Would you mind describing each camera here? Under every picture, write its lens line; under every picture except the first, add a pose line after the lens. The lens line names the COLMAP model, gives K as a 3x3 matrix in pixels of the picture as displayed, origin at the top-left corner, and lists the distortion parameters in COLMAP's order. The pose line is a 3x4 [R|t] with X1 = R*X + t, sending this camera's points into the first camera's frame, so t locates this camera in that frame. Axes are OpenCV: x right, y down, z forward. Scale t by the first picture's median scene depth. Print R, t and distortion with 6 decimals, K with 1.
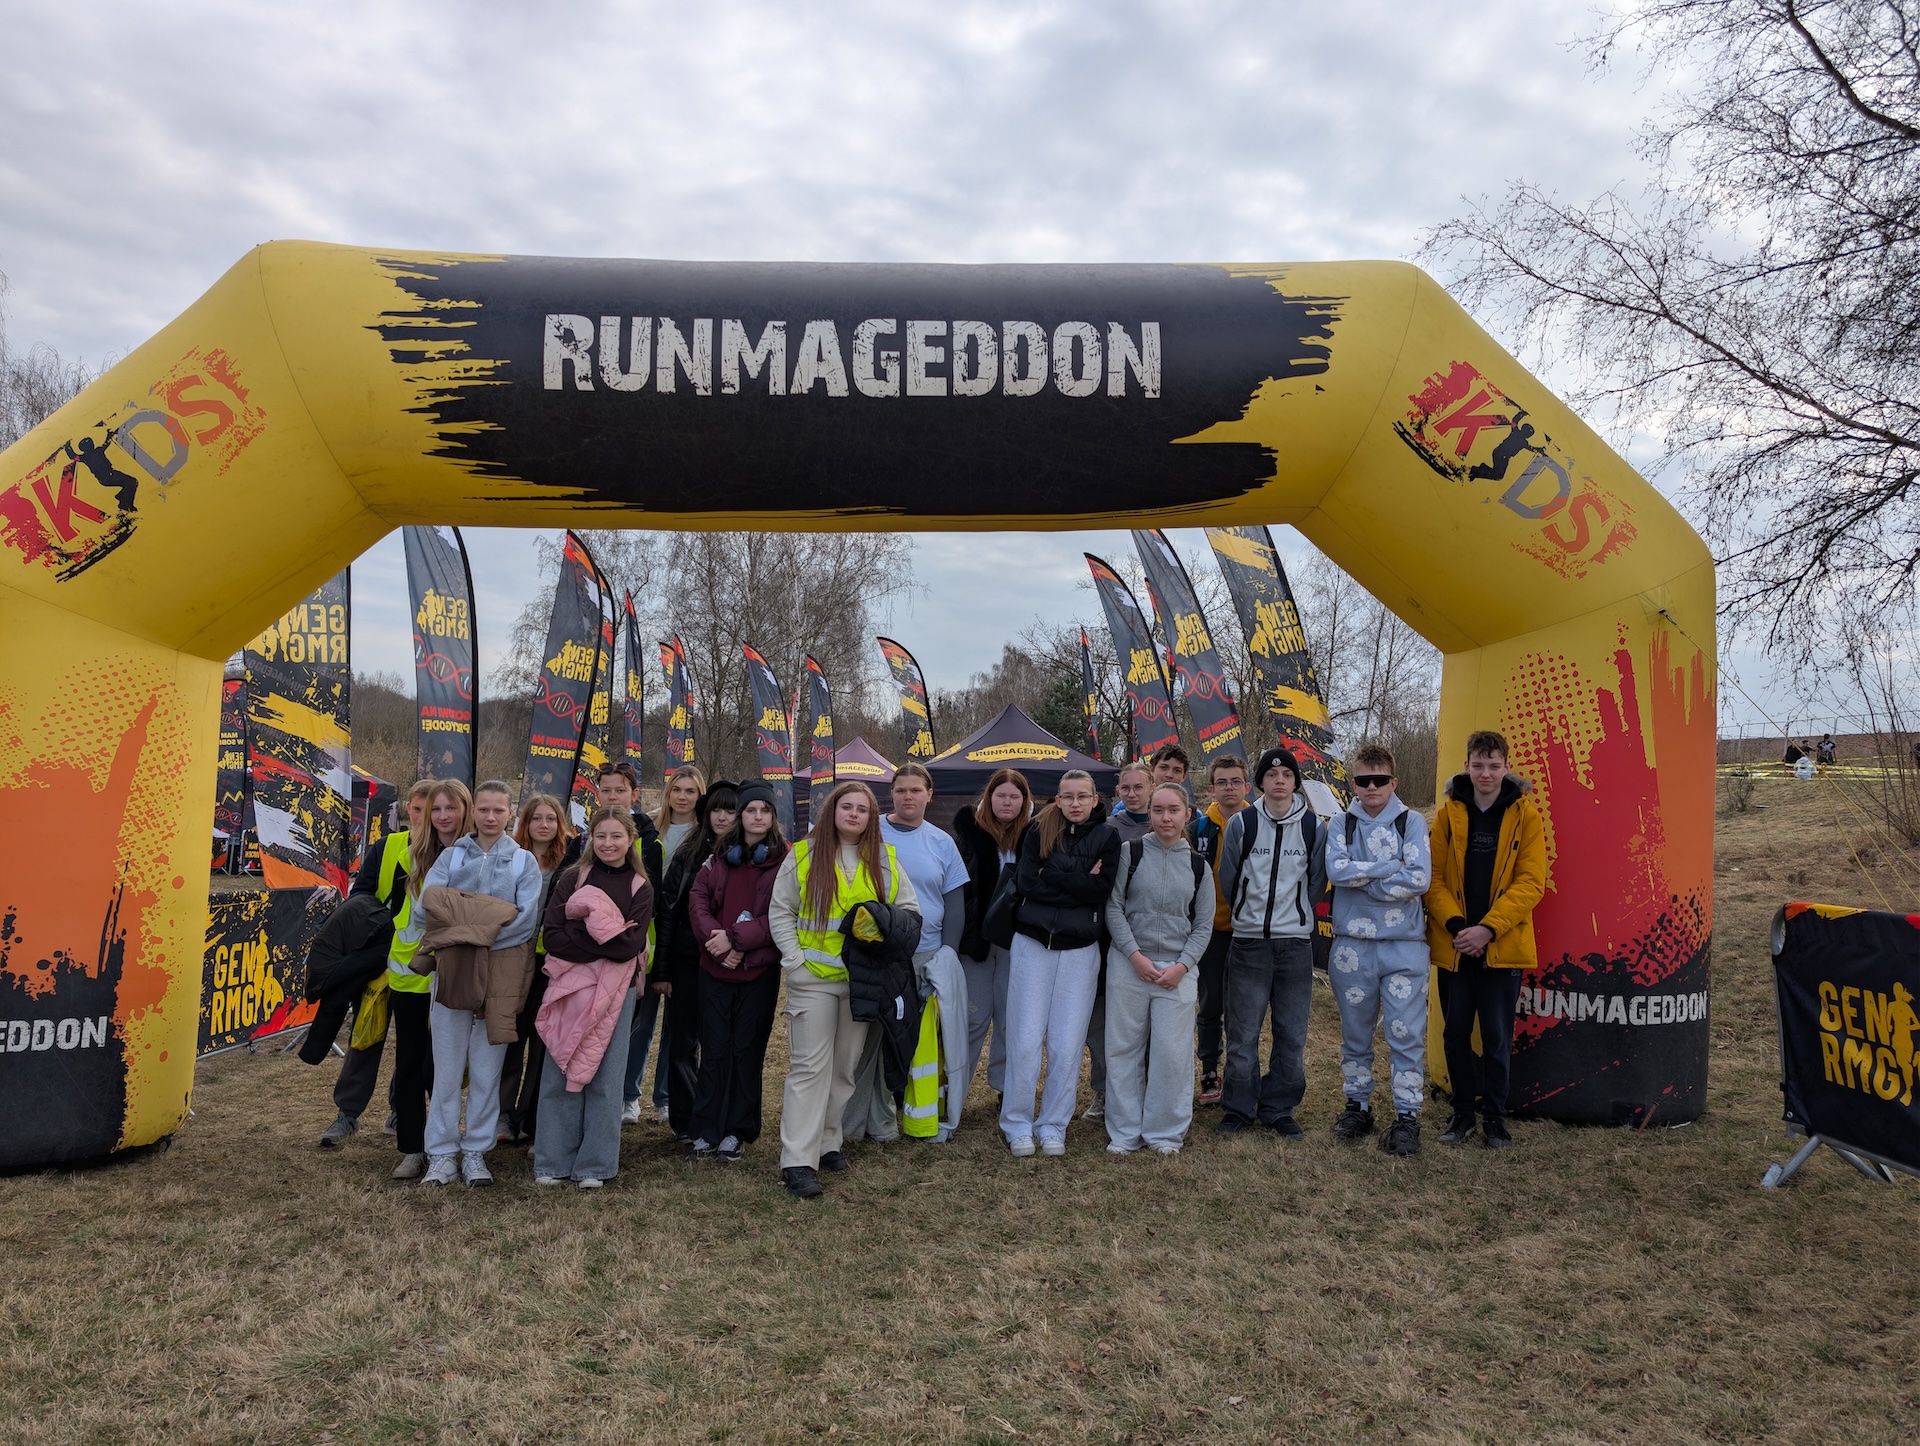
lens RADIAL K [[1344.9, 0, 959.8], [0, 1344.9, 726.1], [0, 0, 1]] dist [0.001140, 0.000124]
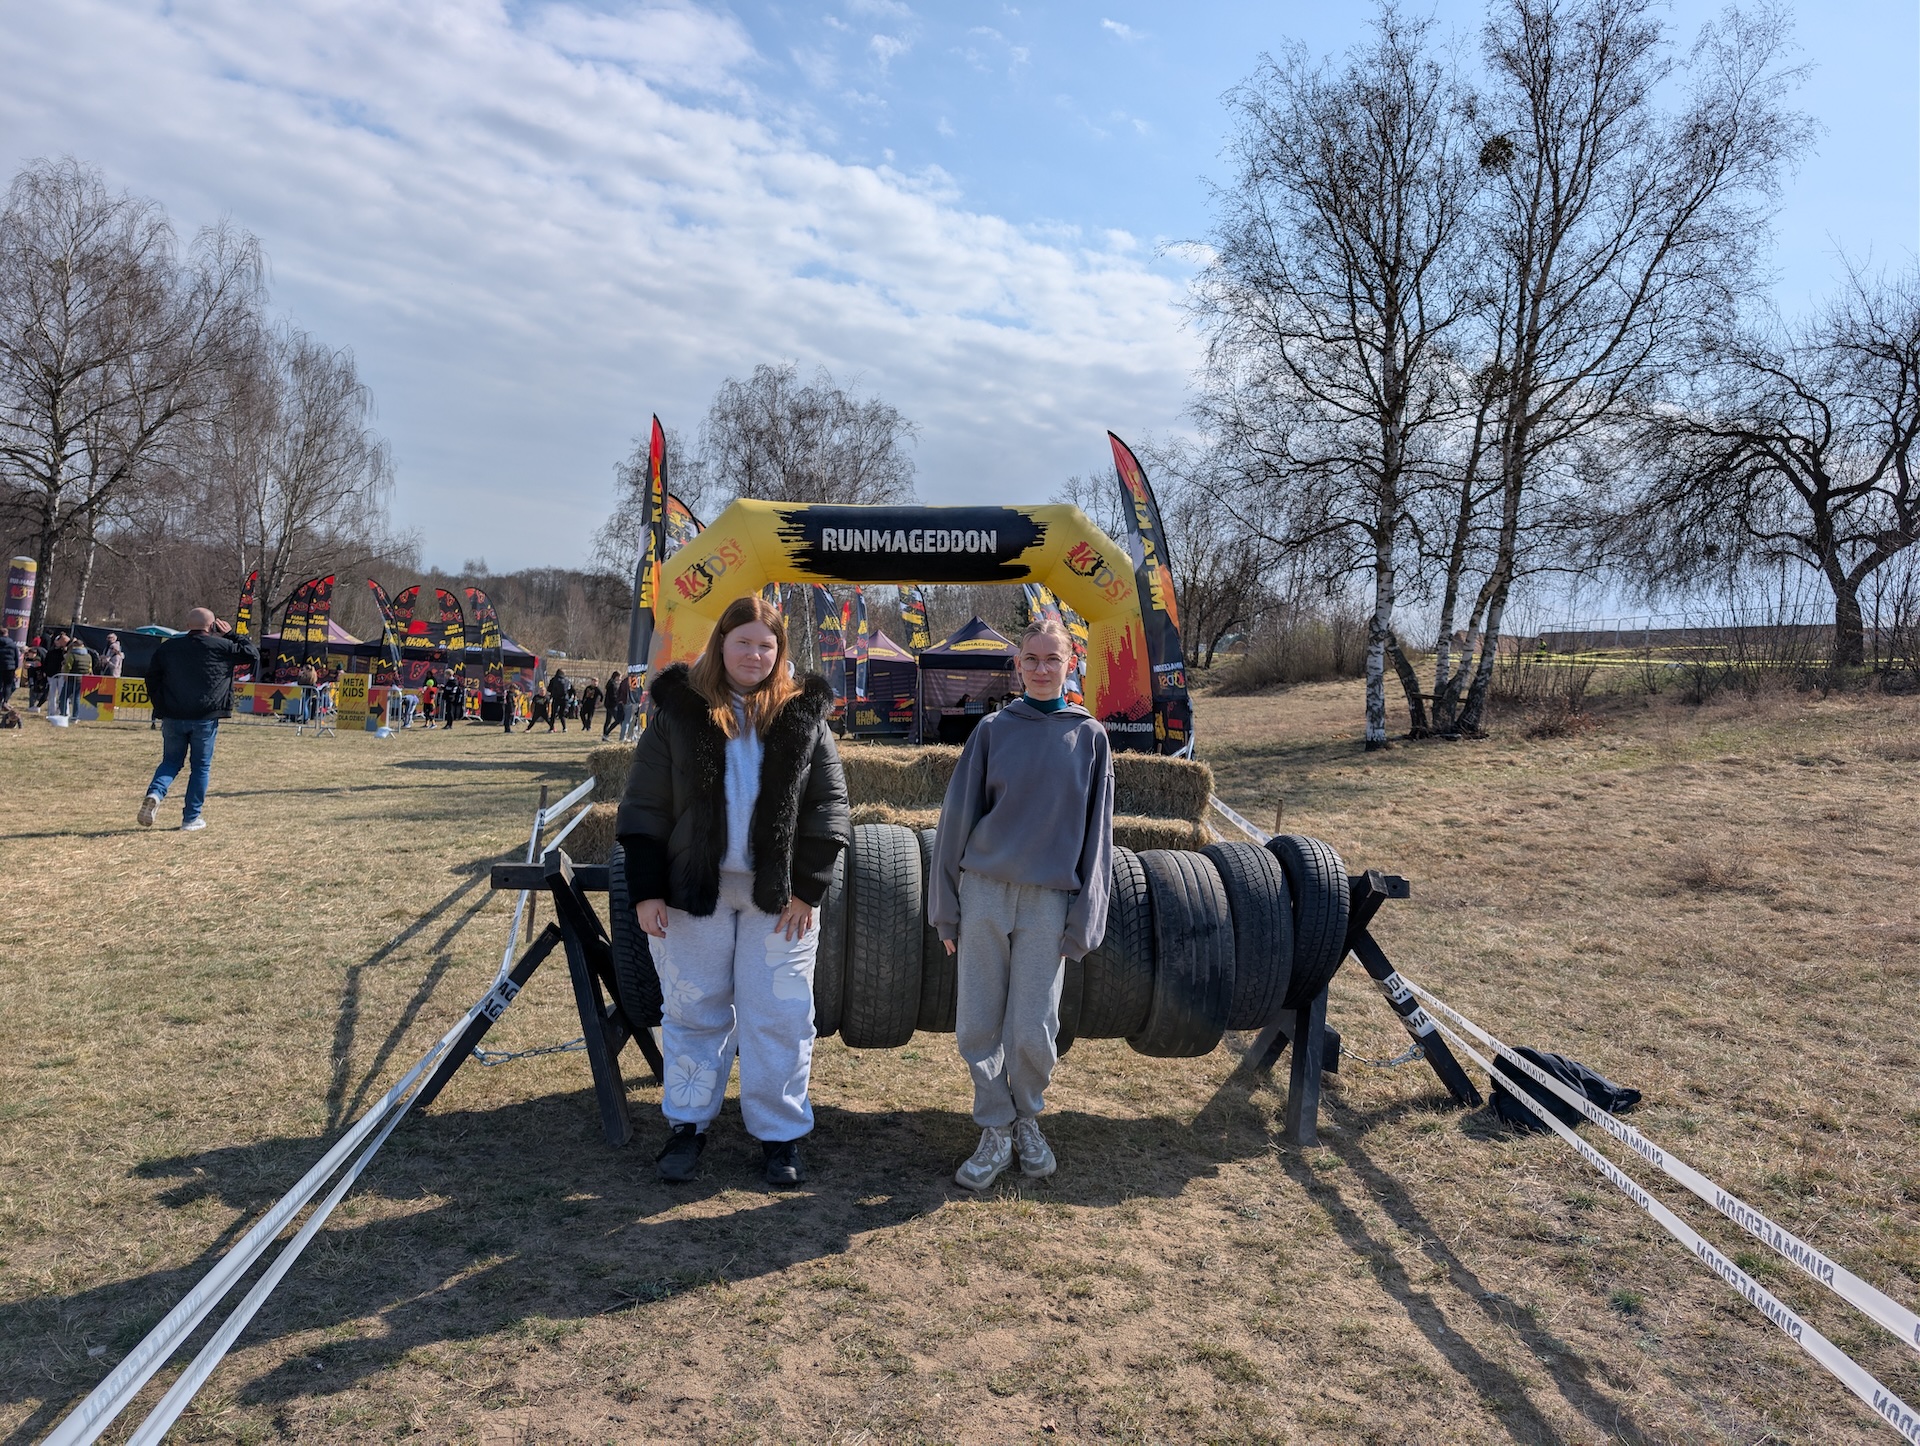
lens RADIAL K [[1344.9, 0, 959.2], [0, 1344.9, 723.0], [0, 0, 1]] dist [0.001140, 0.000124]
pose [[0.999942, 0.010632, 0.001417, 0.053007], [-0.010714, 0.996321, 0.085024, -0.098375], [-0.000508, -0.085034, 0.996378, -2.570867]]
